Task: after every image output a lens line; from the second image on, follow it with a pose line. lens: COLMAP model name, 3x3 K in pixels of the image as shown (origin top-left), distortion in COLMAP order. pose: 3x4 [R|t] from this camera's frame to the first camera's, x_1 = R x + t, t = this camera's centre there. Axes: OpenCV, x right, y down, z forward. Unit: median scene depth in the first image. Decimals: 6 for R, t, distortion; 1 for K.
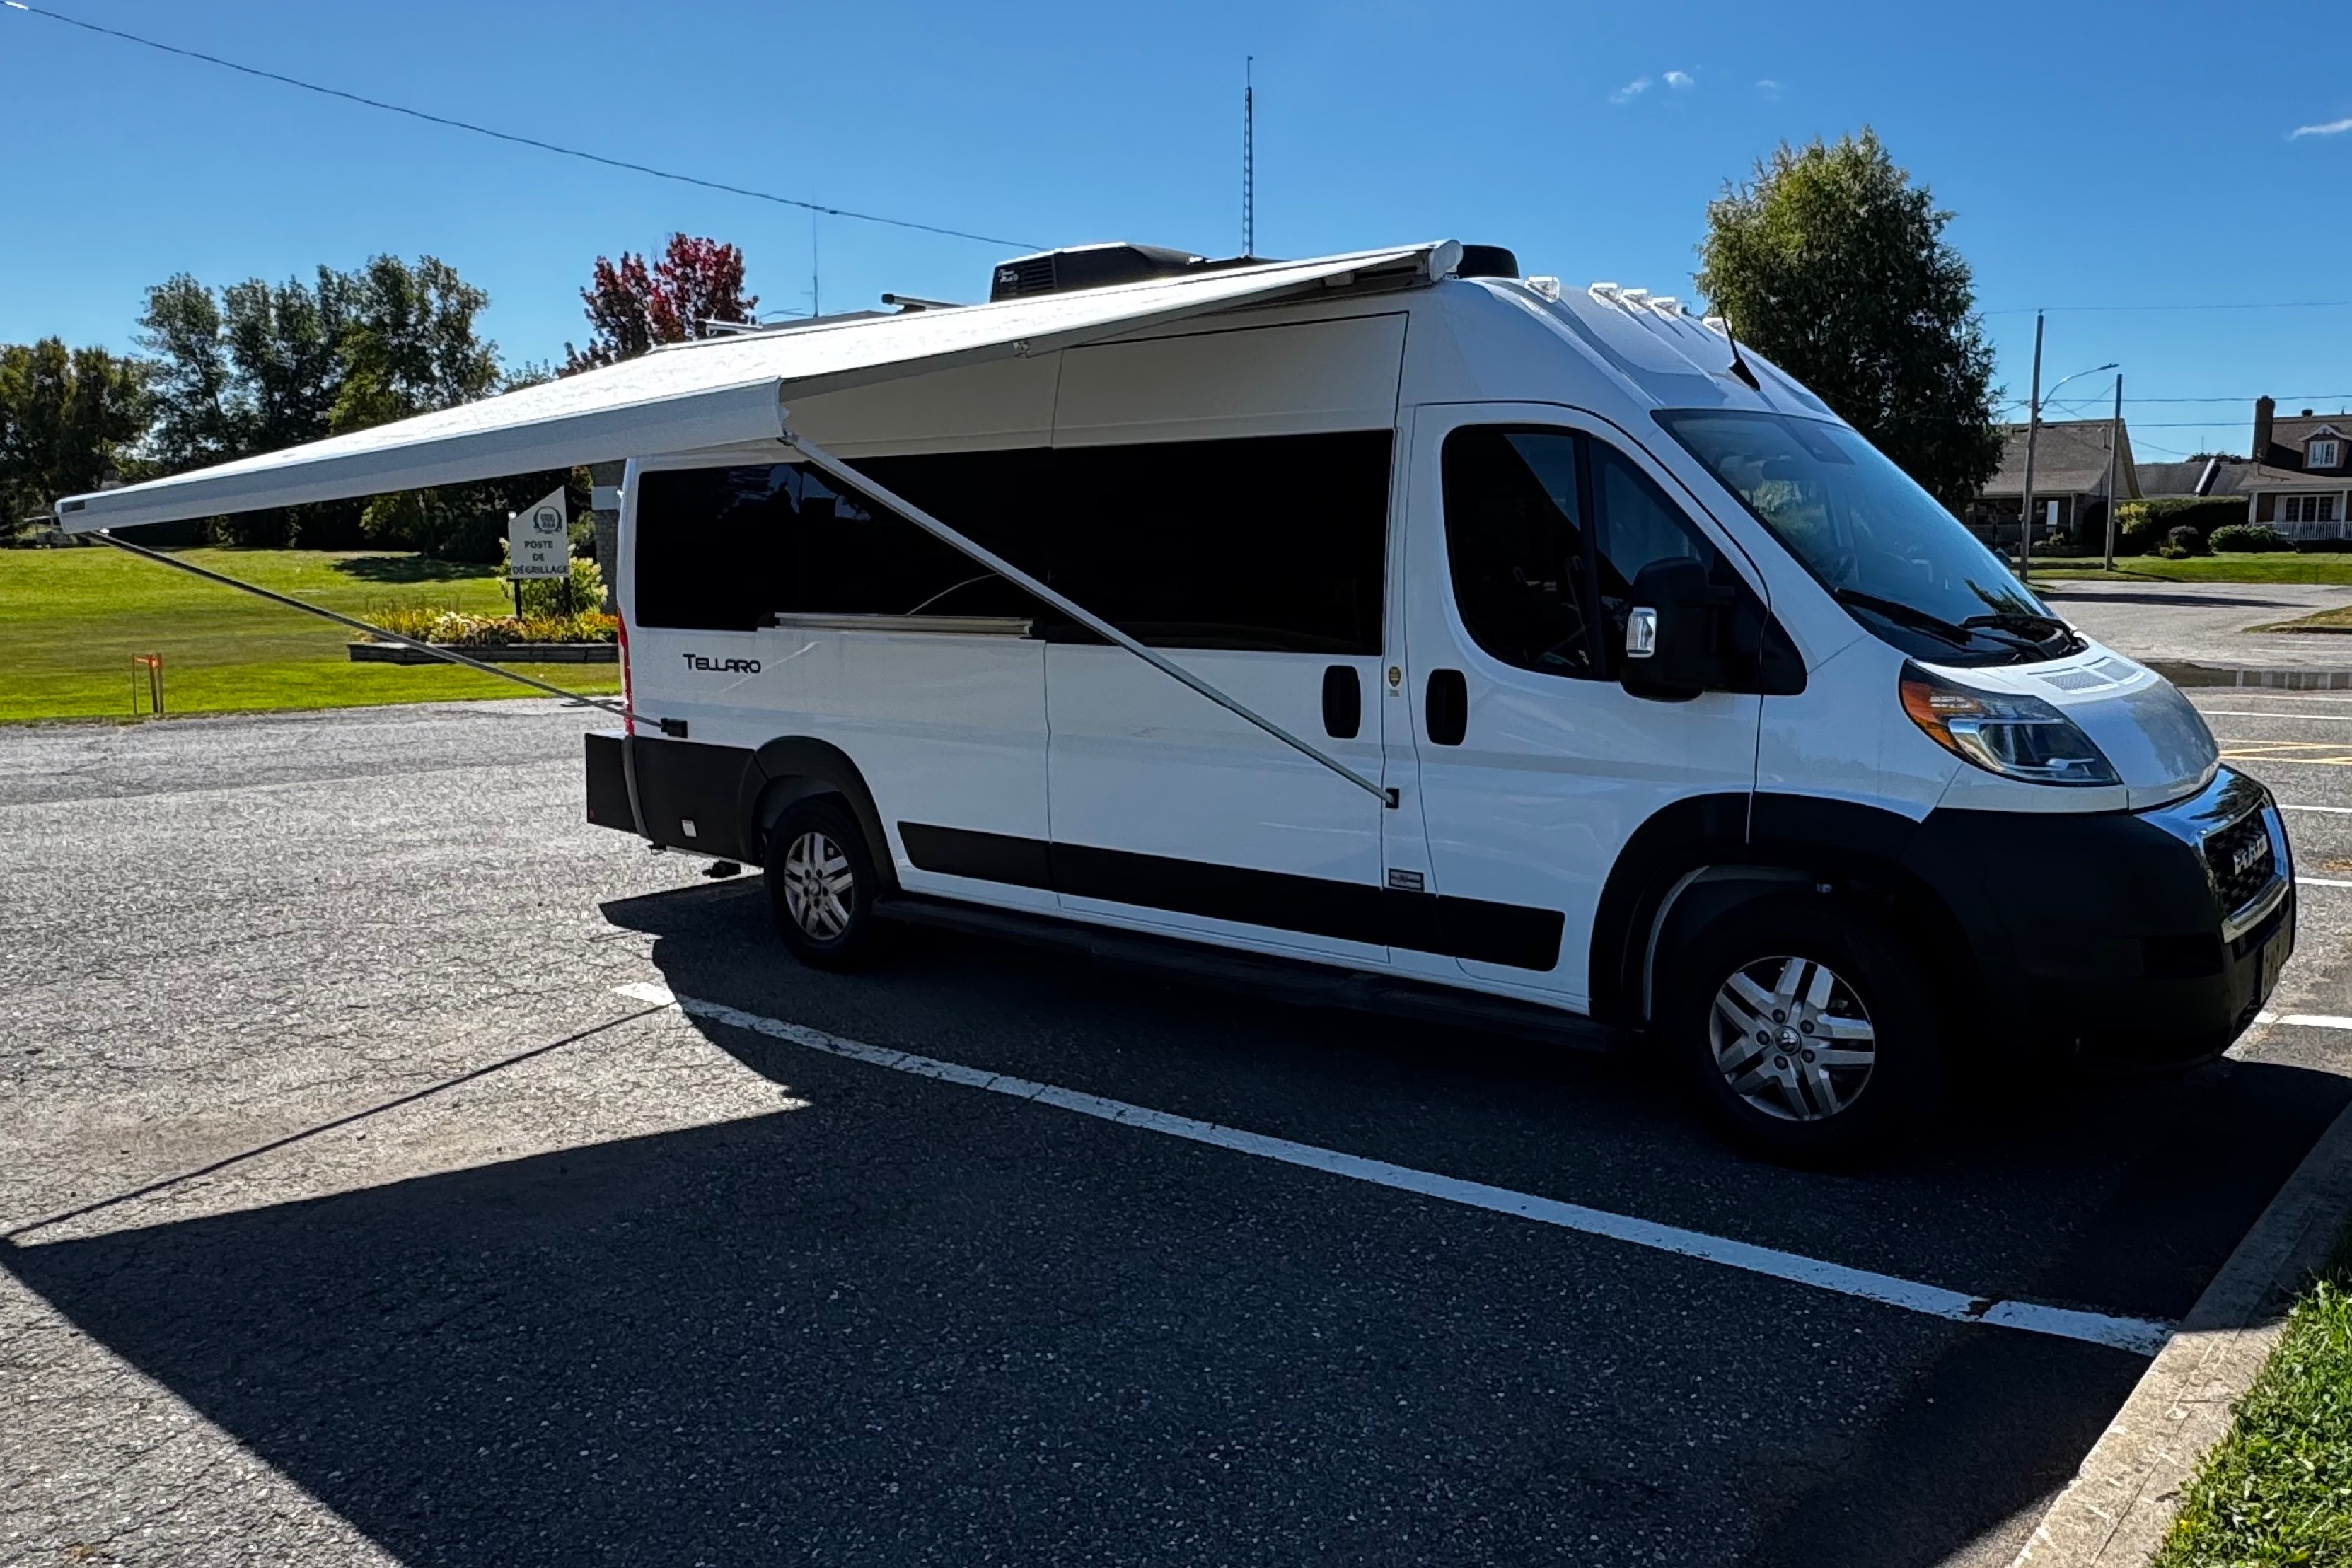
lens RADIAL K [[1785.3, 0, 1188.7], [0, 1785.3, 776.7], [0, 0, 1]] dist [-0.005592, 0.002671]
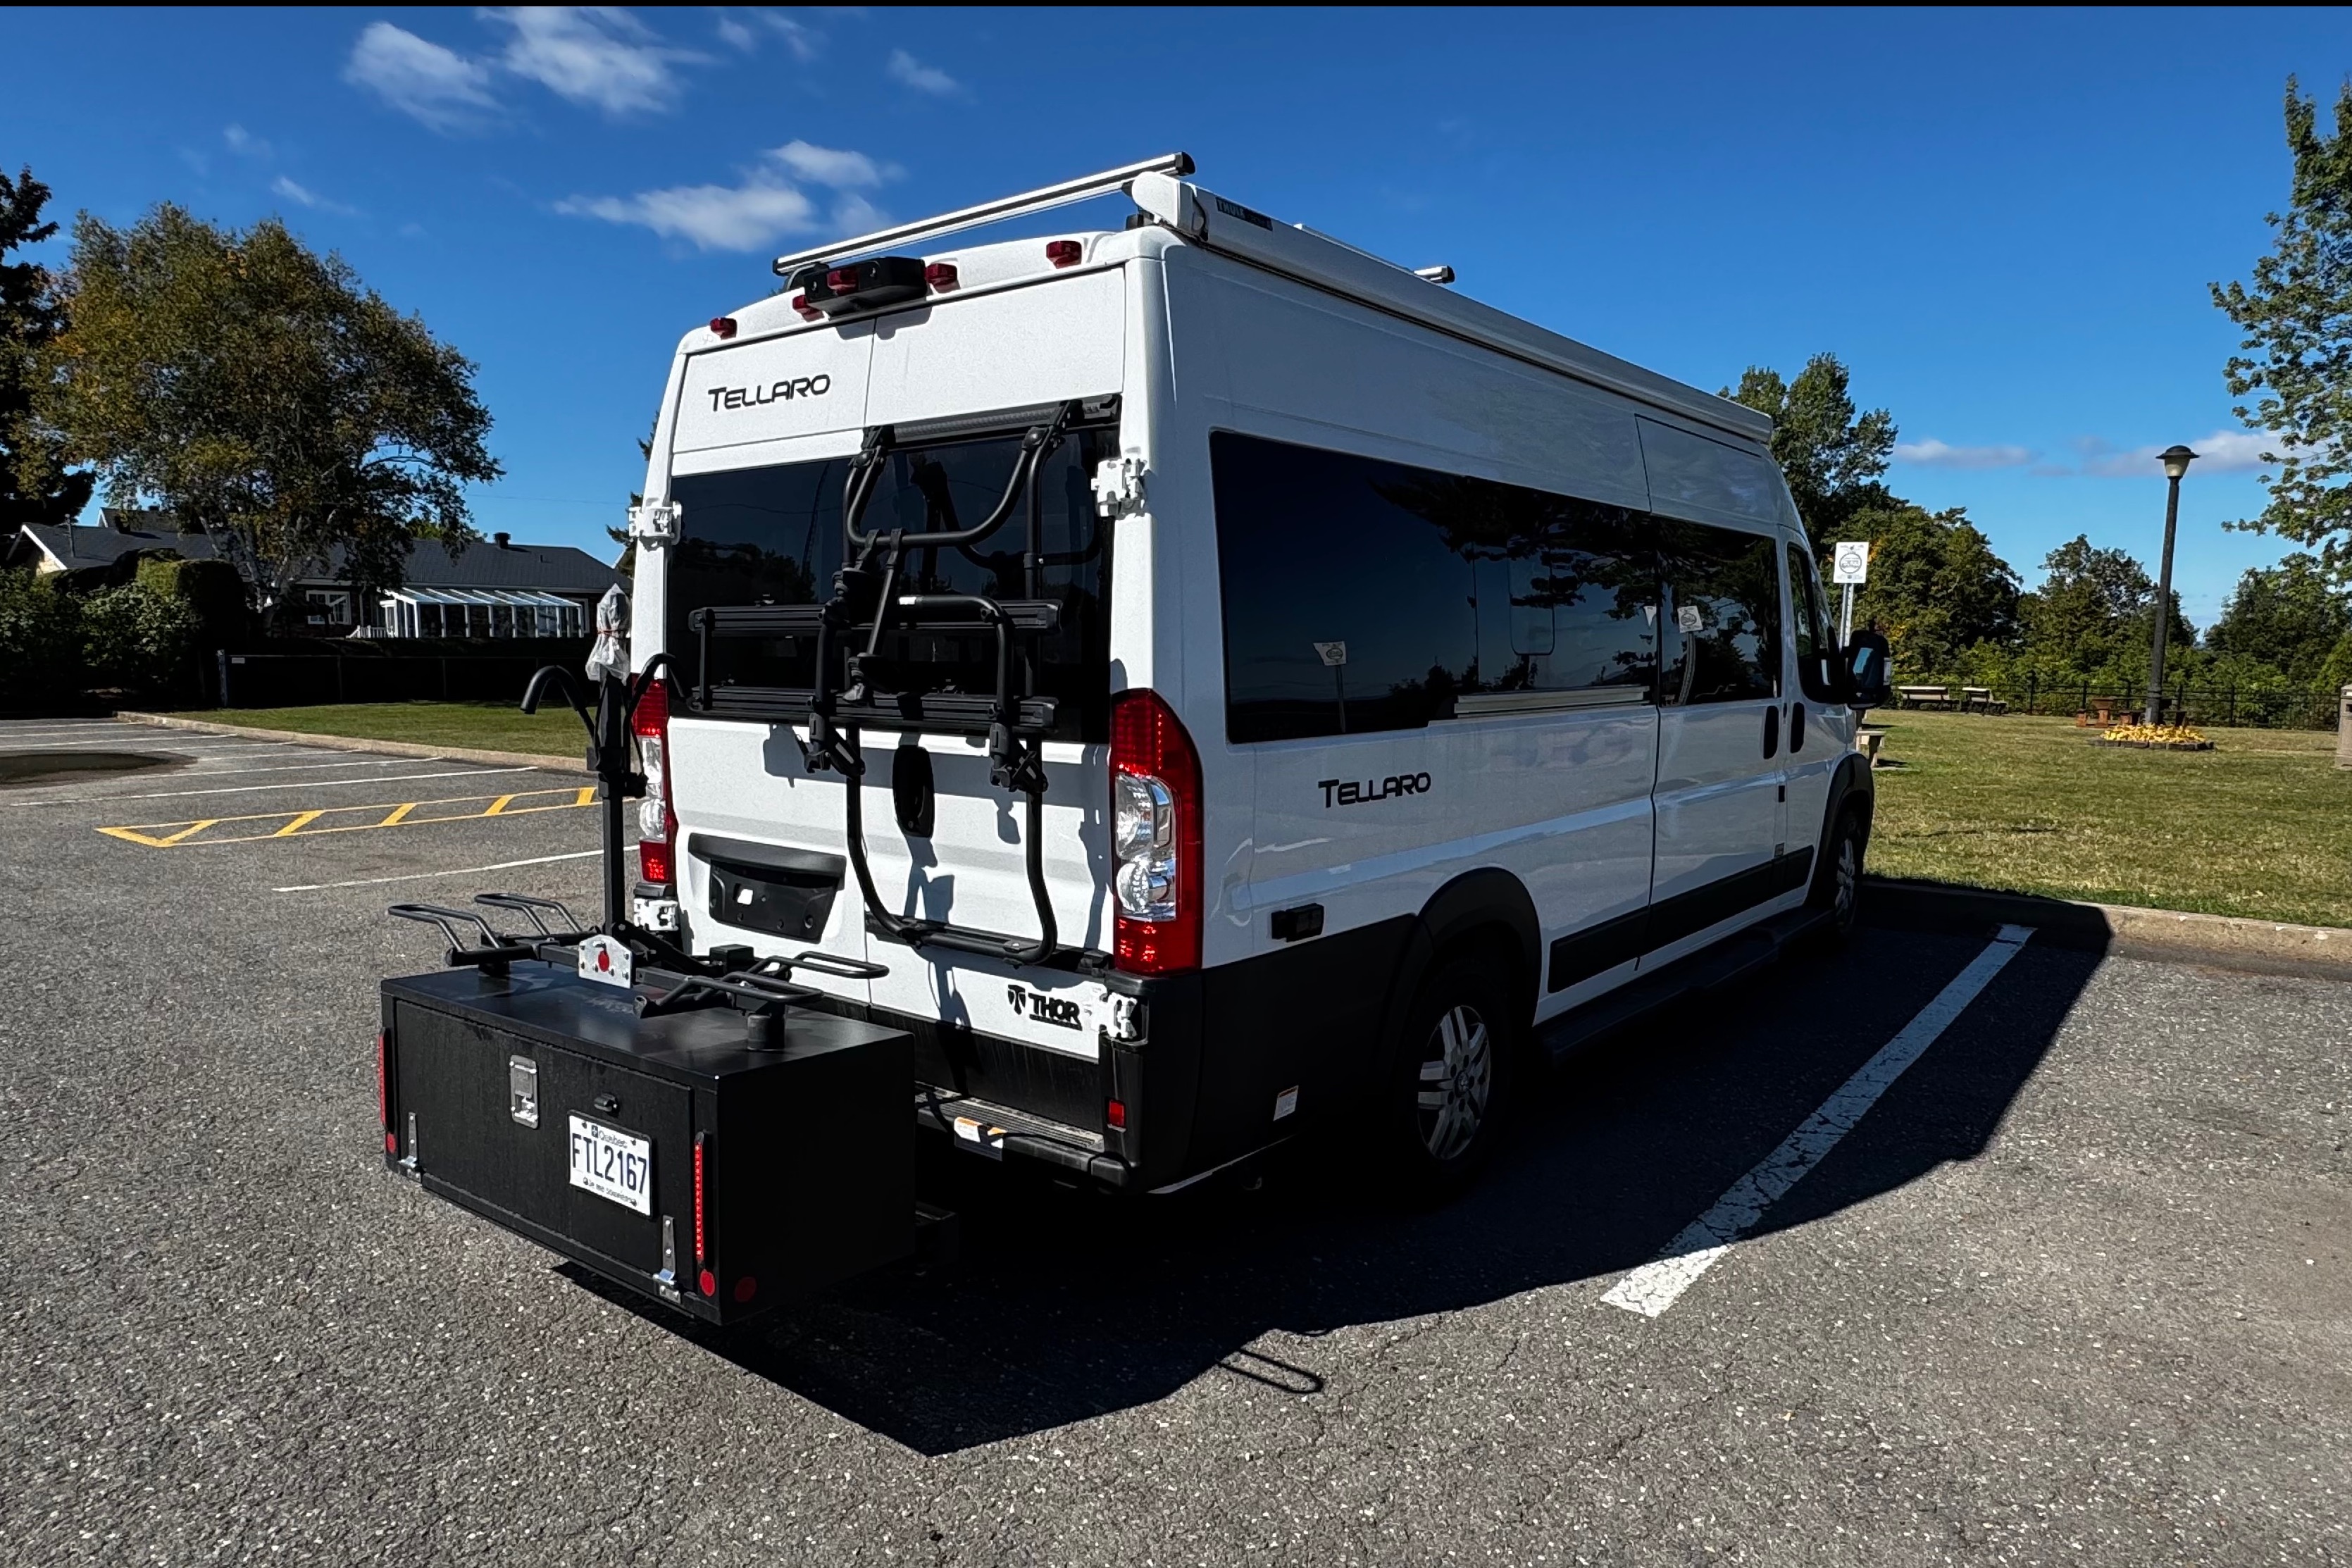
lens RADIAL K [[1471.6, 0, 1186.3], [0, 1471.6, 786.6], [0, 0, 1]] dist [0.002925, -0.003267]
pose [[-0.033146, -0.085152, 0.995816, -0.894562], [0.128131, 0.987780, 0.088730, -0.137524], [-0.991203, 0.130536, -0.021830, 1.277196]]
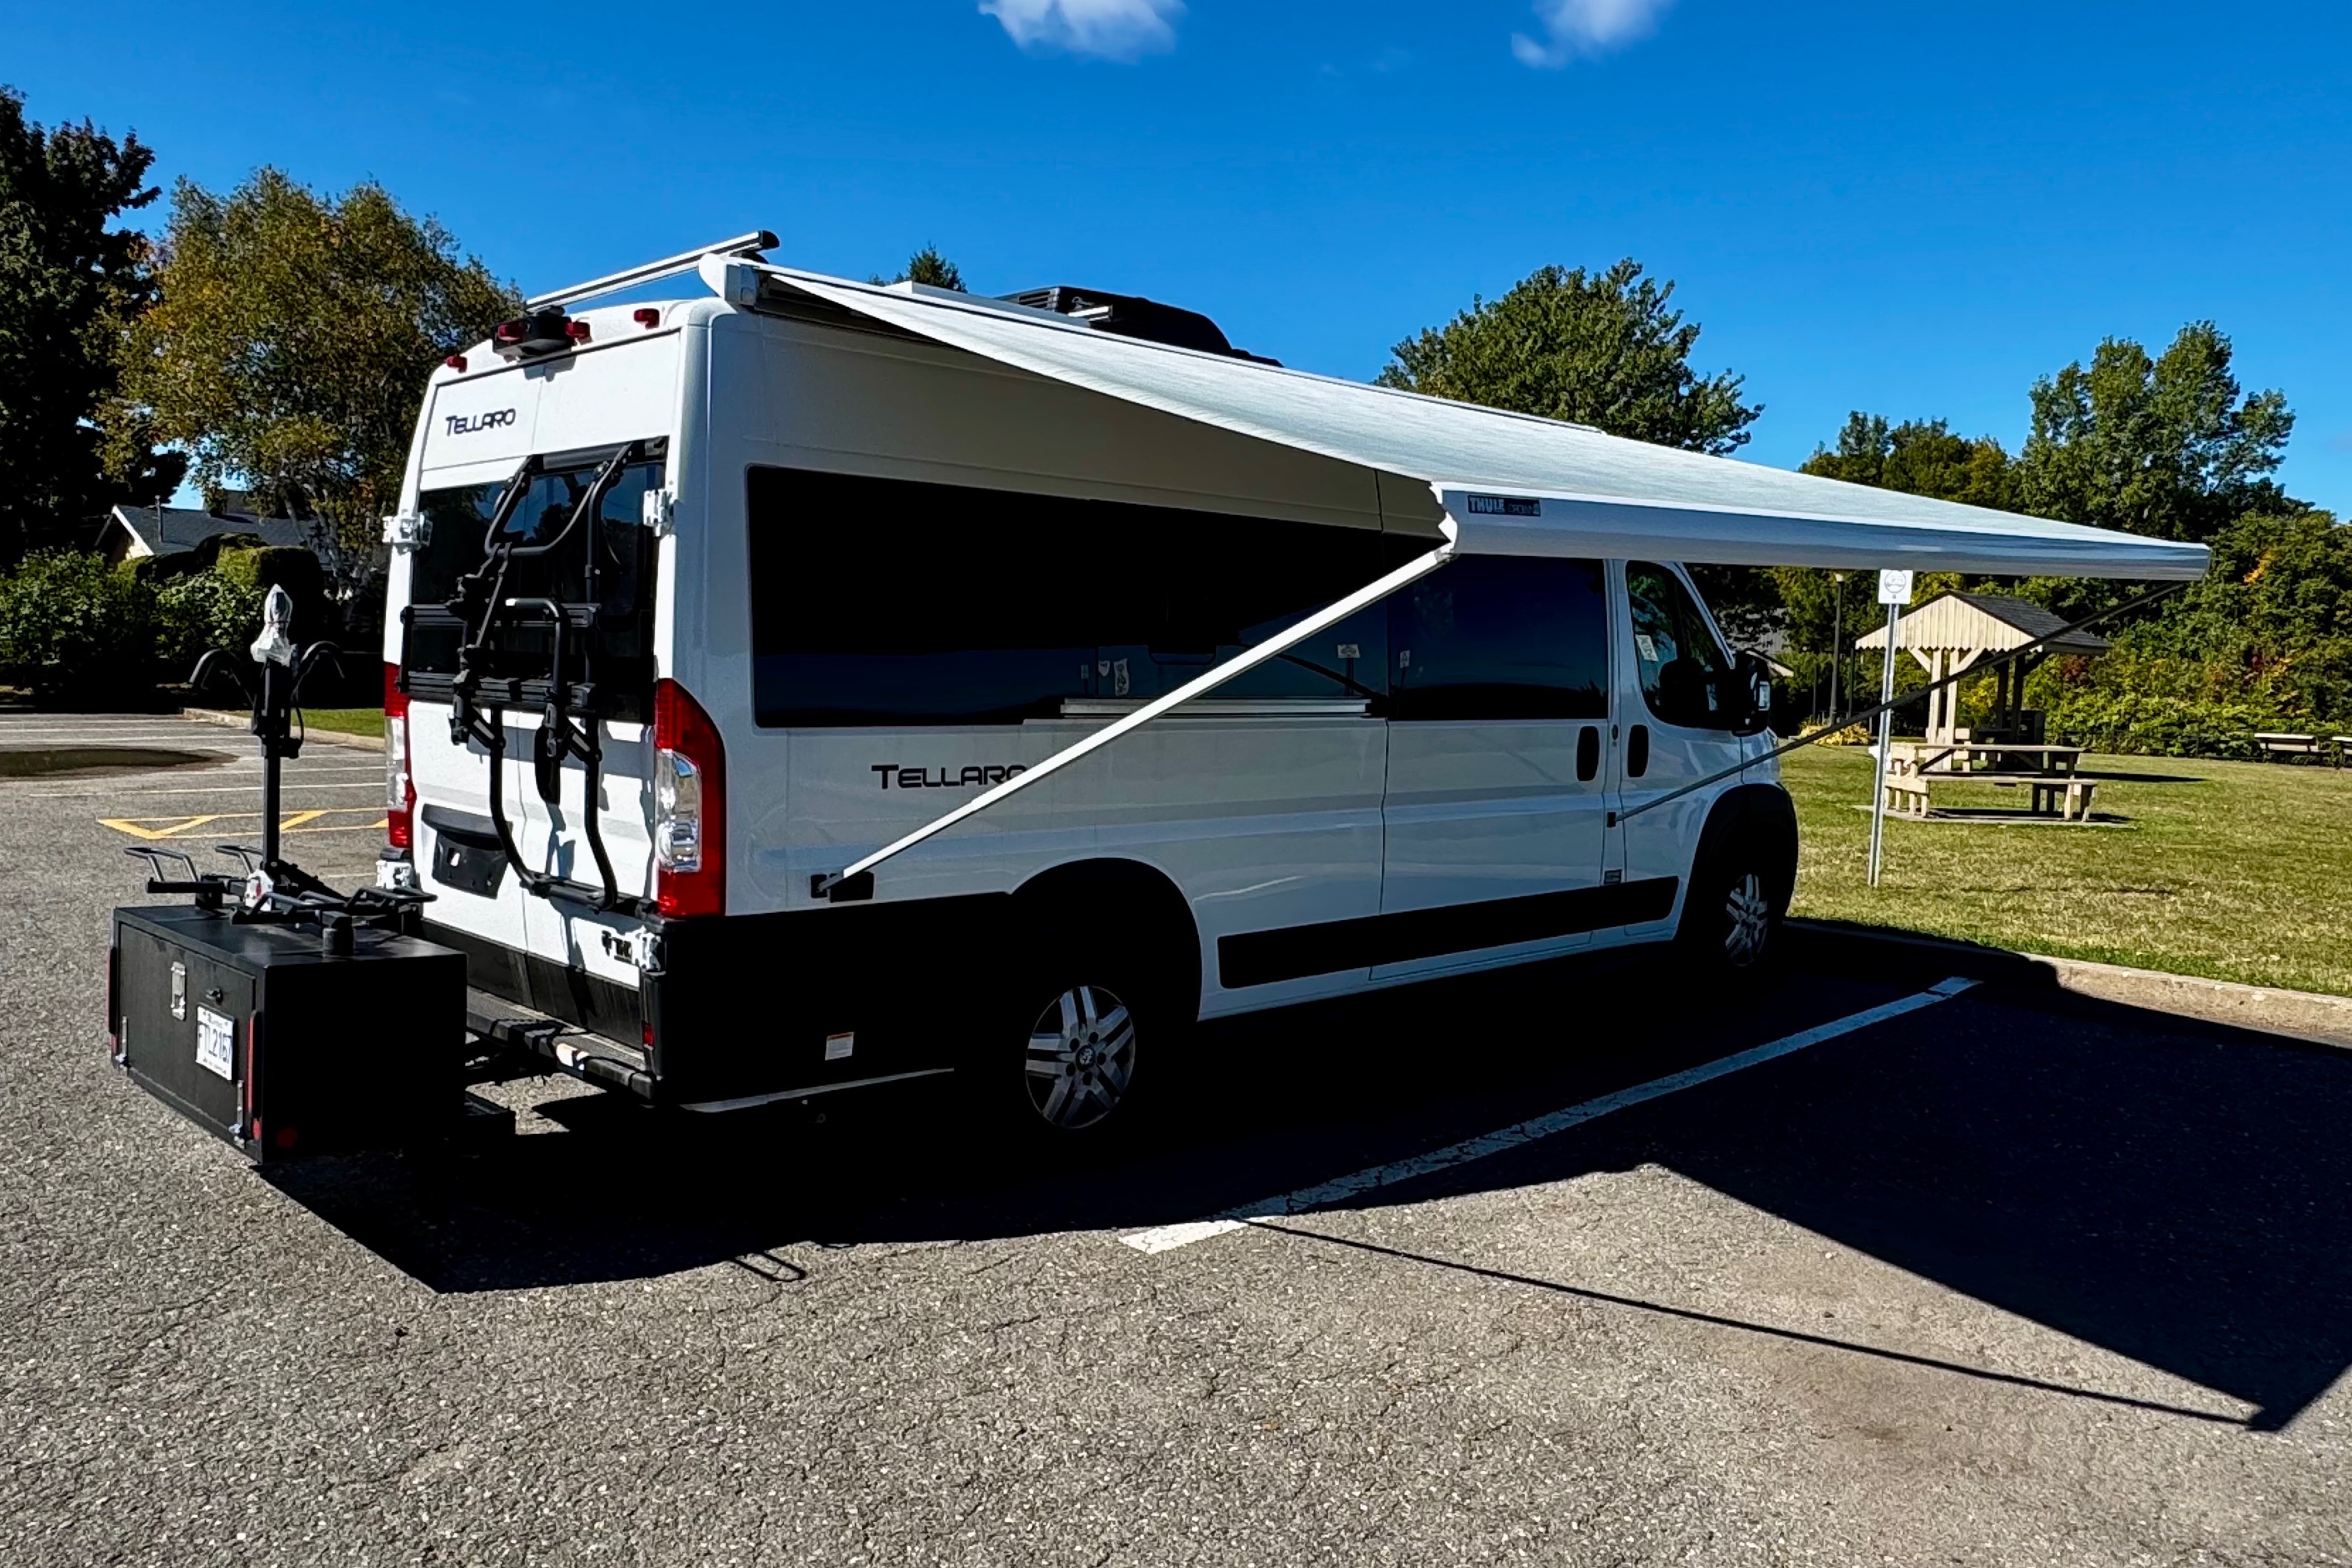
lens RADIAL K [[1785.5, 0, 1242.0], [0, 1785.5, 756.3], [0, 0, 1]] dist [-0.005592, 0.002671]
pose [[0.079549, -0.041187, 0.995980, -1.101800], [0.104885, 0.993946, 0.032725, -0.096059], [-0.991298, 0.101860, 0.083387, 0.991435]]
